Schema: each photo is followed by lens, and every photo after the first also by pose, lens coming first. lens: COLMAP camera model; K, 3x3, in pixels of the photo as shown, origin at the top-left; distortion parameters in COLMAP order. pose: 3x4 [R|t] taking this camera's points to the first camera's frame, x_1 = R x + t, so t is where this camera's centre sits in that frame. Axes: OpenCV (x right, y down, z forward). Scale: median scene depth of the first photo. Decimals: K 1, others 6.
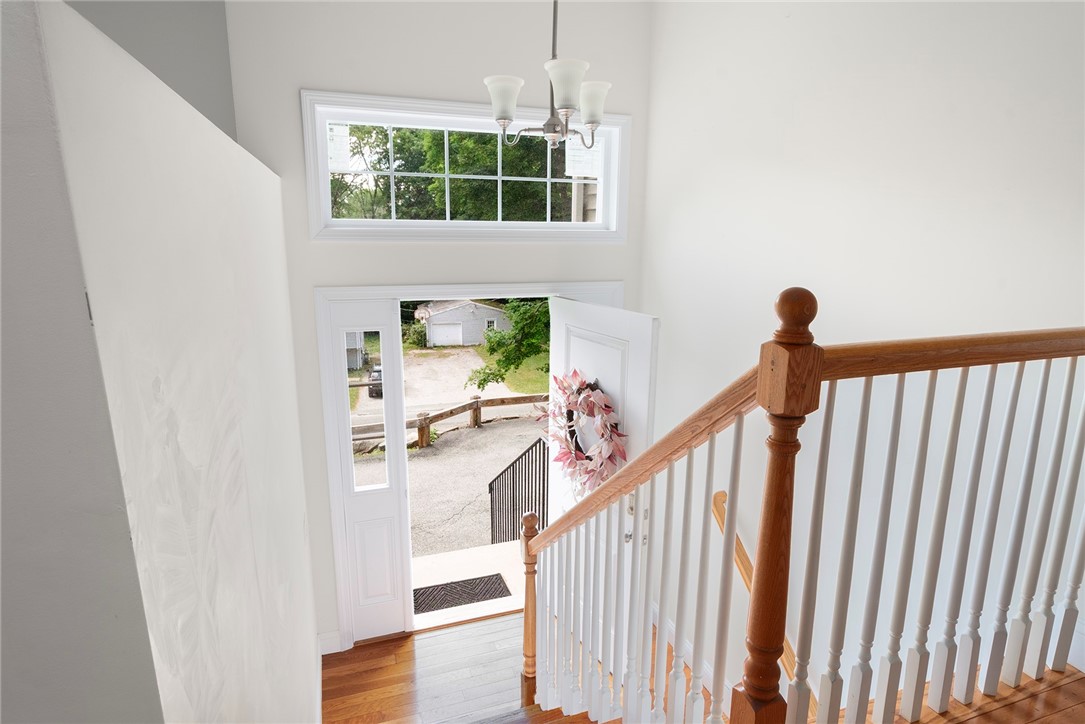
lens RADIAL K [[594.8, 0, 542.5], [0, 594.8, 362.0], [0, 0, 1]] dist [0.000604, -0.000040]
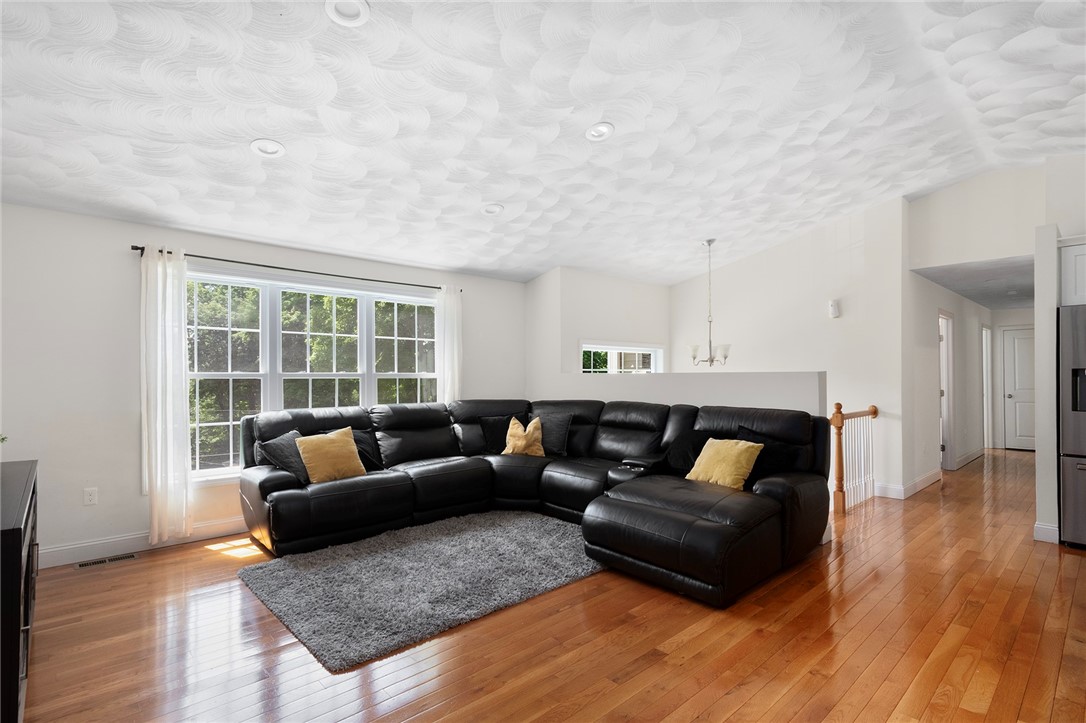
lens RADIAL K [[518.5, 0, 543.8], [0, 518.5, 393.3], [0, 0, 1]] dist [0.001985, -0.000267]
pose [[0.920576, -0.019565, 0.390073, -3.675943], [0.088174, 0.983371, -0.158768, 0.285142], [-0.380480, 0.180552, 0.906993, -2.144318]]
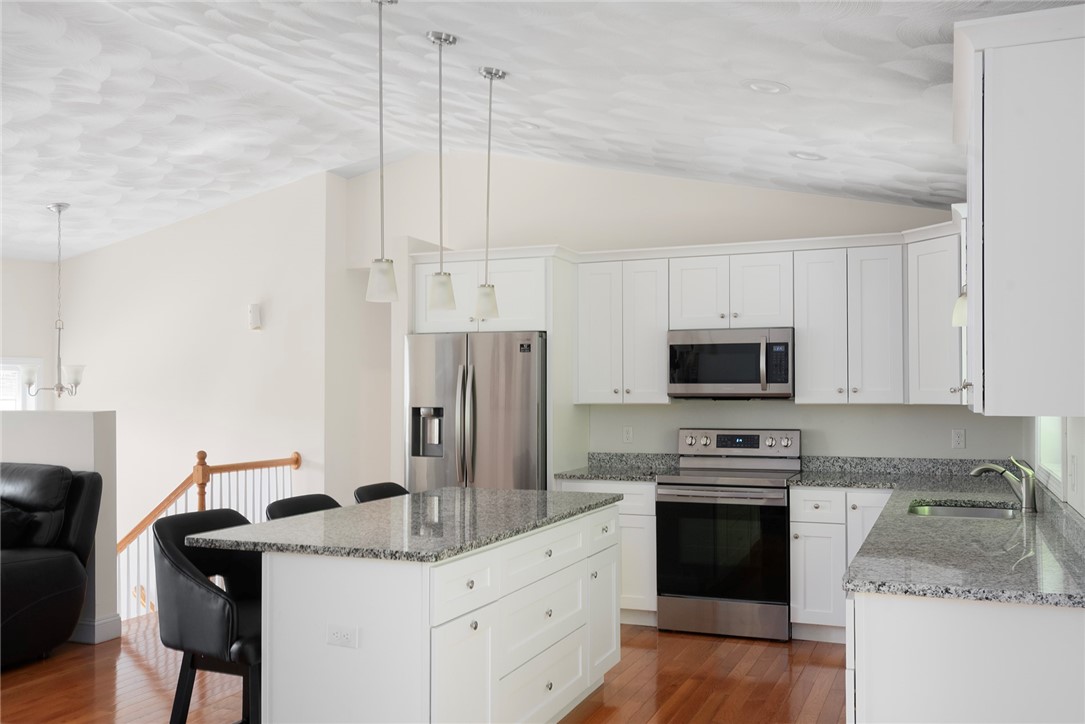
lens RADIAL K [[974.5, 0, 543.5], [0, 974.5, 393.2], [0, 0, 1]] dist [0.017335, 0.007070]
pose [[0.670285, -0.003757, 0.742094, -2.699971], [0.157241, 0.978001, -0.137074, 0.706183], [-0.725254, 0.208566, 0.656130, -4.697057]]
